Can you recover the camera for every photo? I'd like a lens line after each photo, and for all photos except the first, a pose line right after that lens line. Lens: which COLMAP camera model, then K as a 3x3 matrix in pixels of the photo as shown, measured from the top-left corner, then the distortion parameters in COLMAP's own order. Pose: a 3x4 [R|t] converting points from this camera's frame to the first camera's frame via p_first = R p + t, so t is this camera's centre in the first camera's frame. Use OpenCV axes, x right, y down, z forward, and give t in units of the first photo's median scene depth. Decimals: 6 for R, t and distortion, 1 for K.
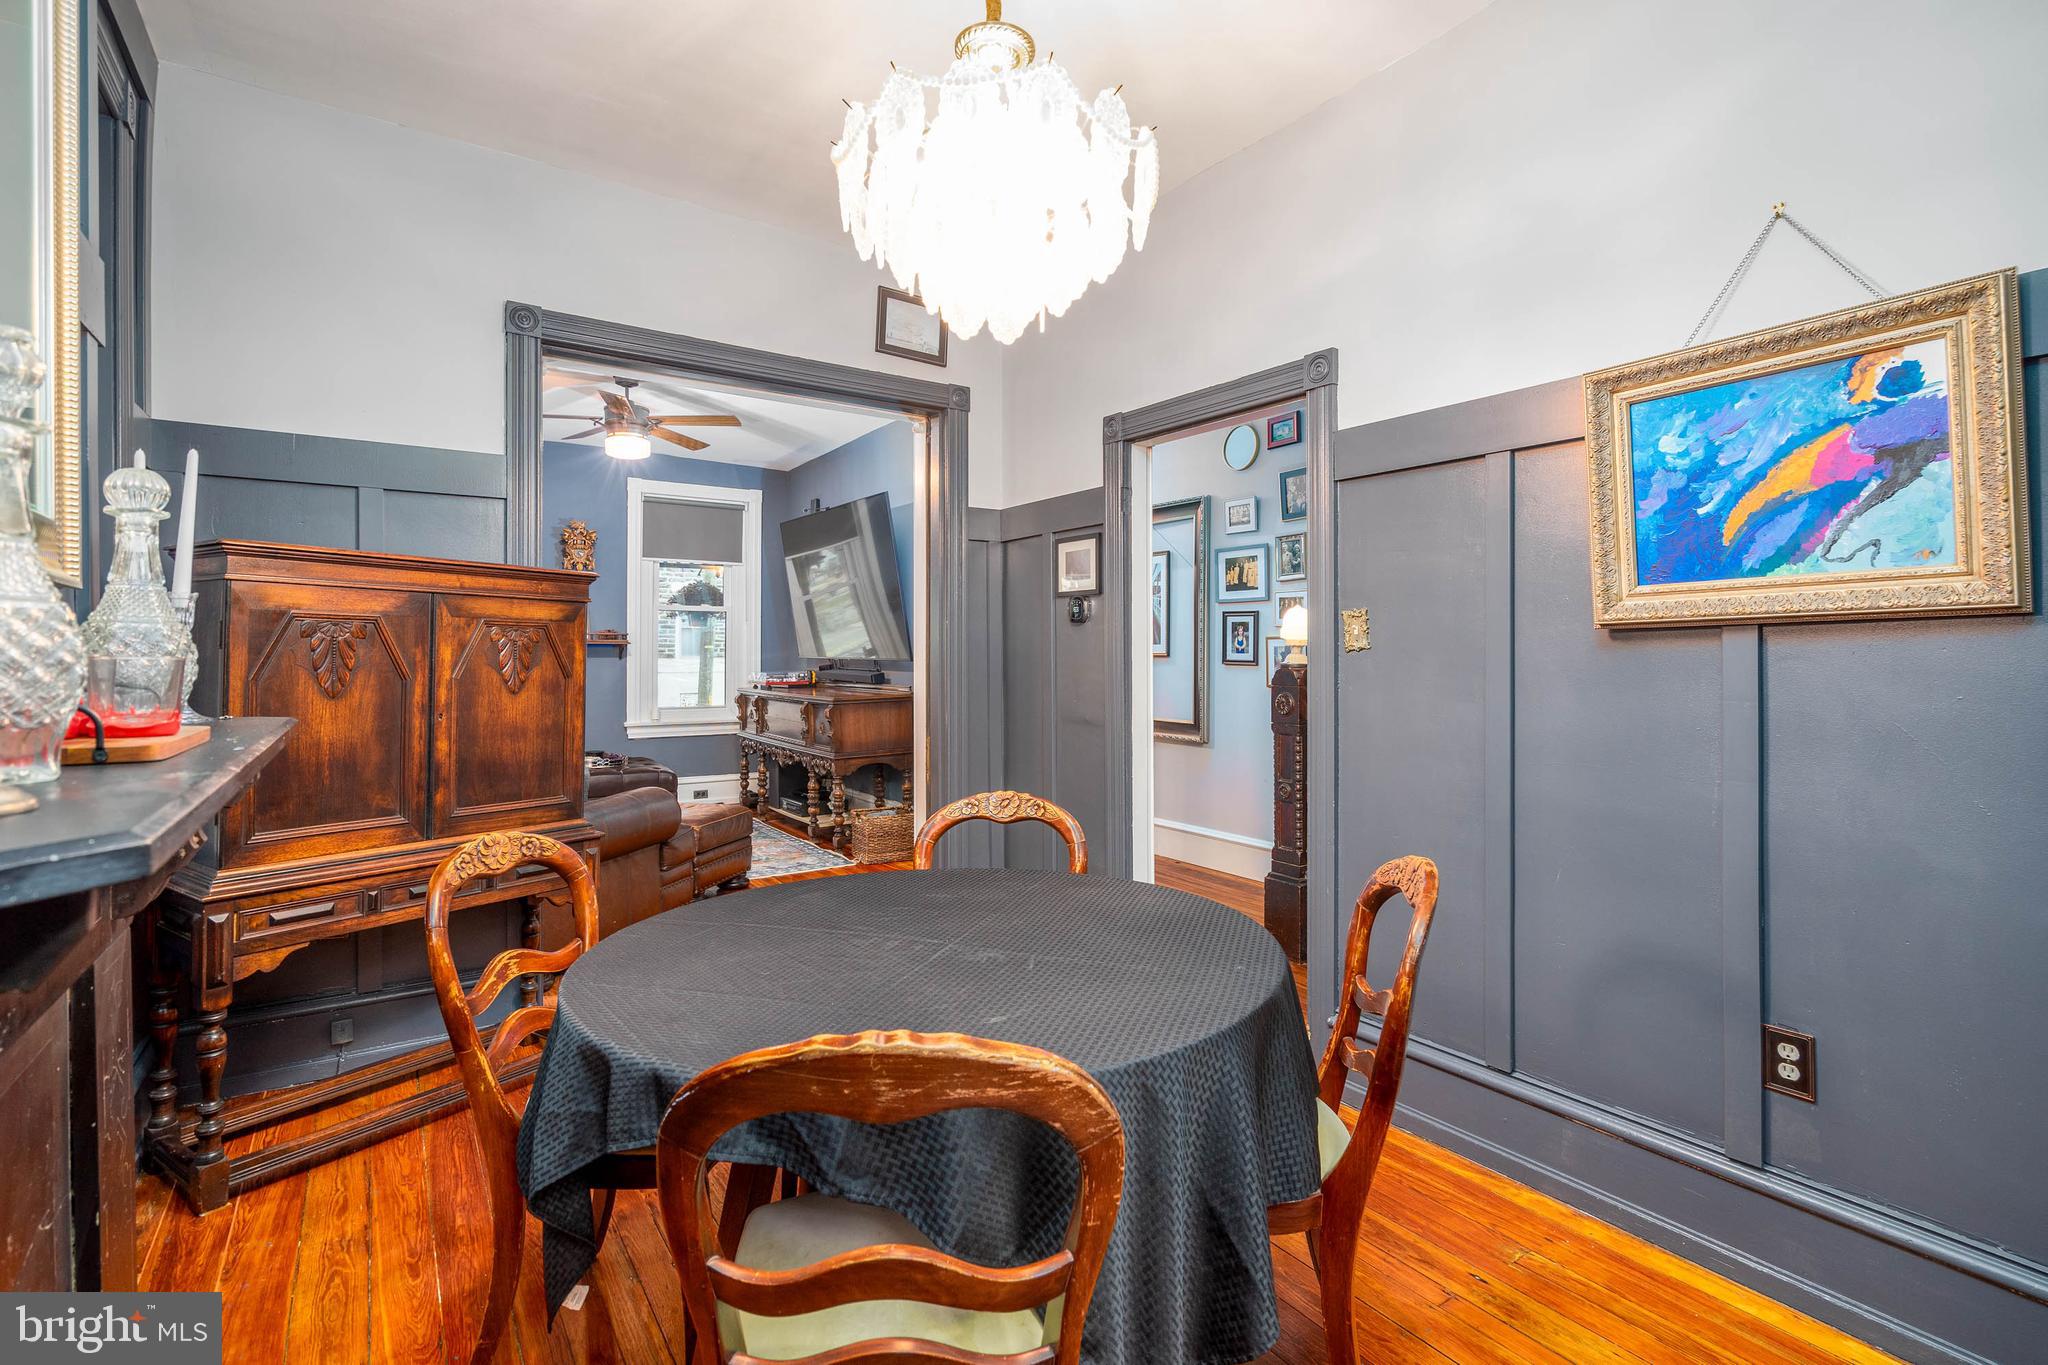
lens RADIAL K [[937.5, 0, 1012.8], [0, 937.5, 647.1], [0, 0, 1]] dist [-0.000481, 0.000107]
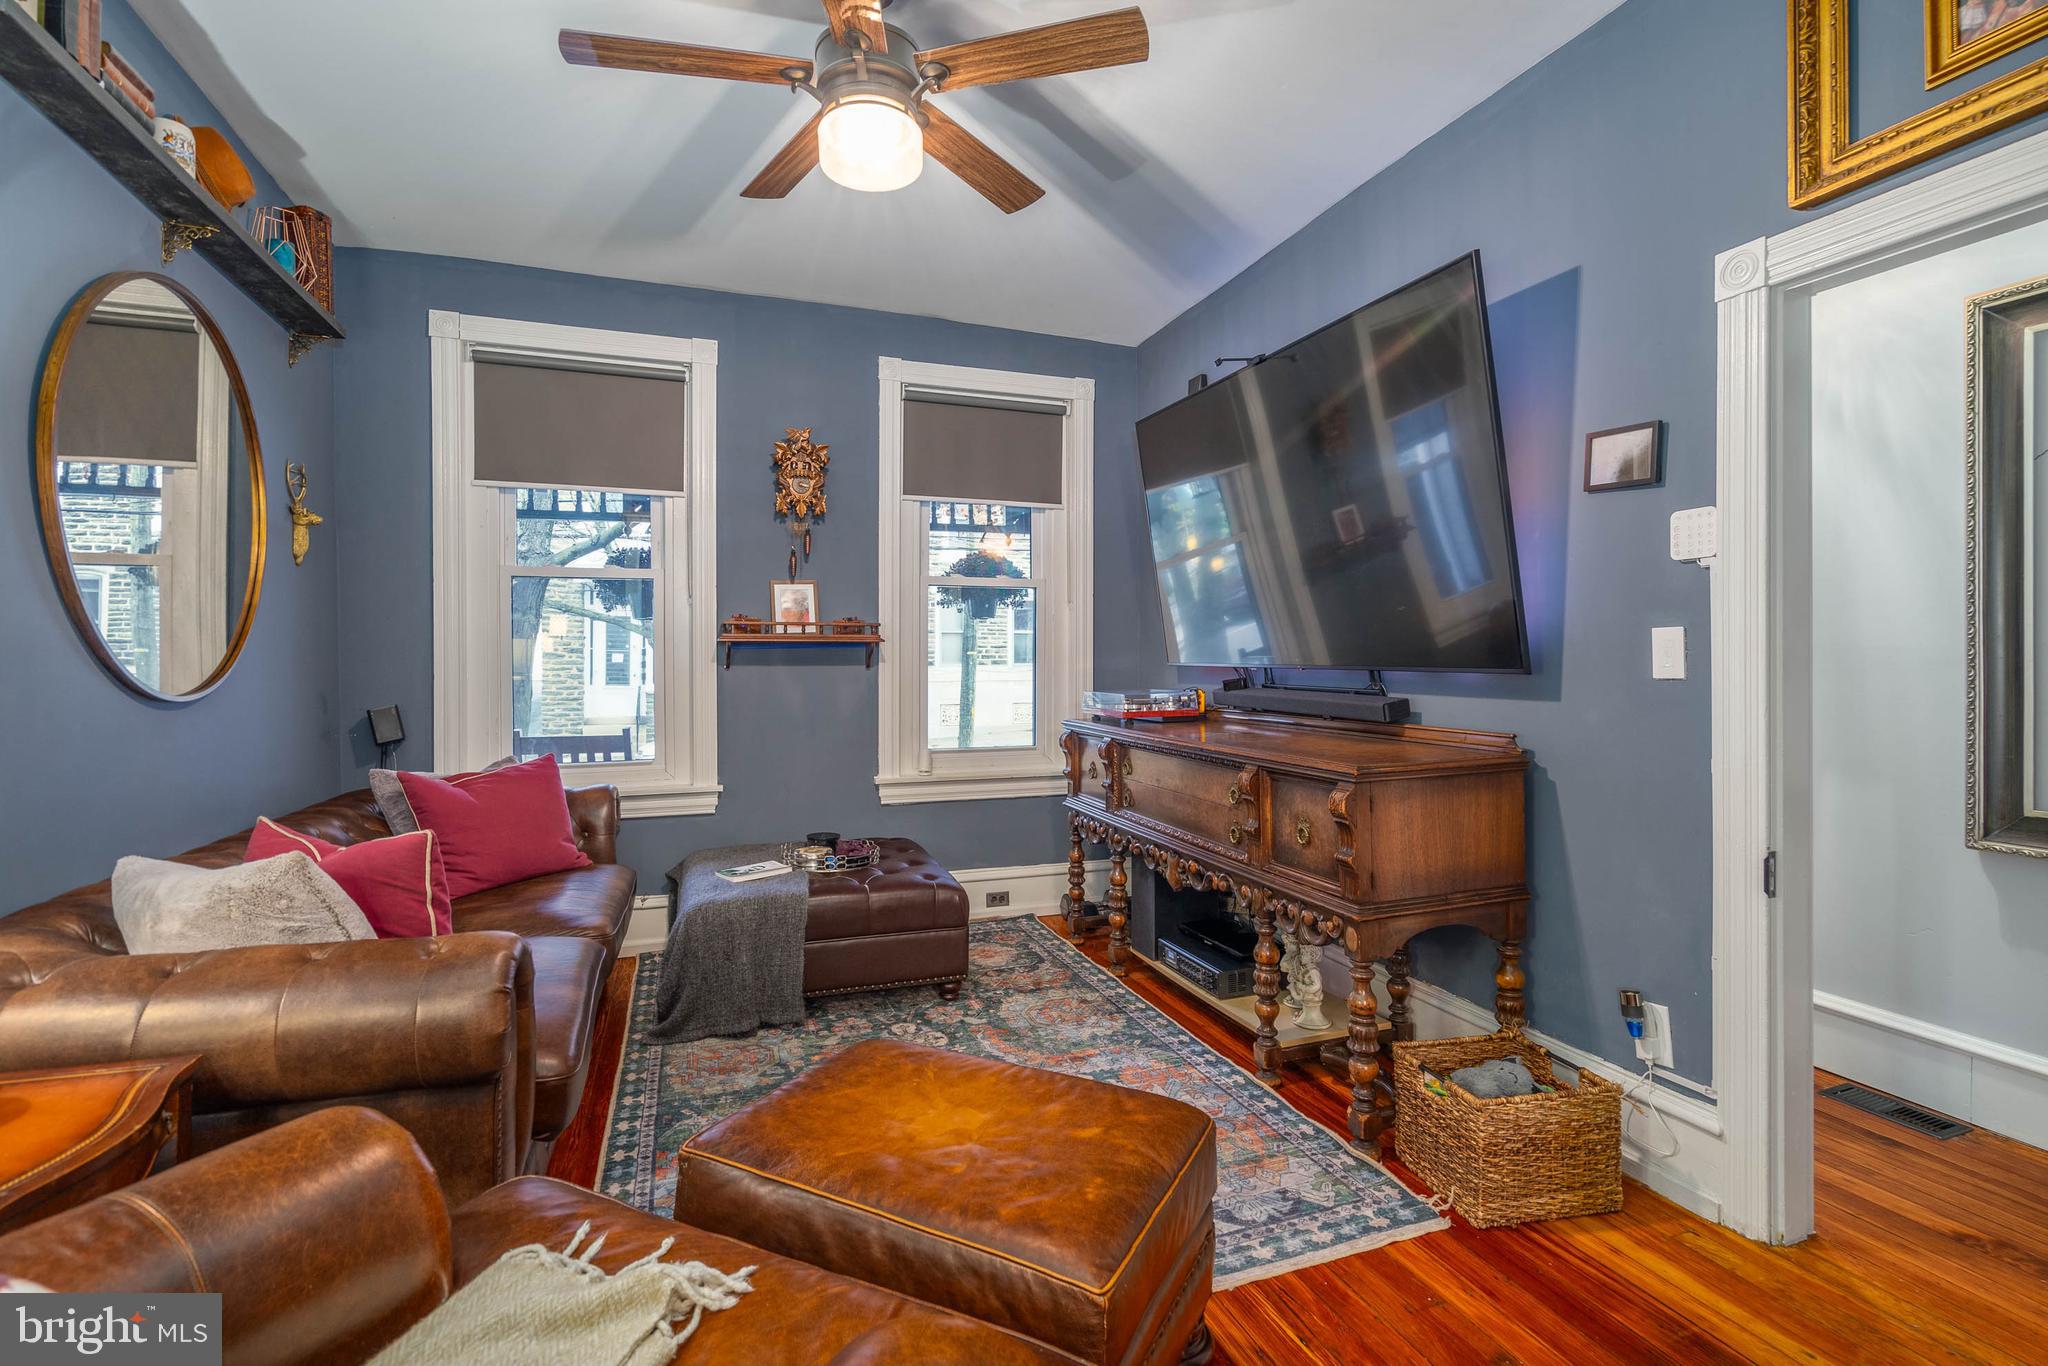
lens RADIAL K [[937.5, 0, 1023.3], [0, 937.5, 669.8], [0, 0, 1]] dist [-0.000481, 0.000107]
pose [[0.969292, 0.002981, -0.245897, -0.179742], [0.001236, 0.999855, 0.016997, 0.004722], [0.245911, -0.016779, 0.969147, 0.453597]]
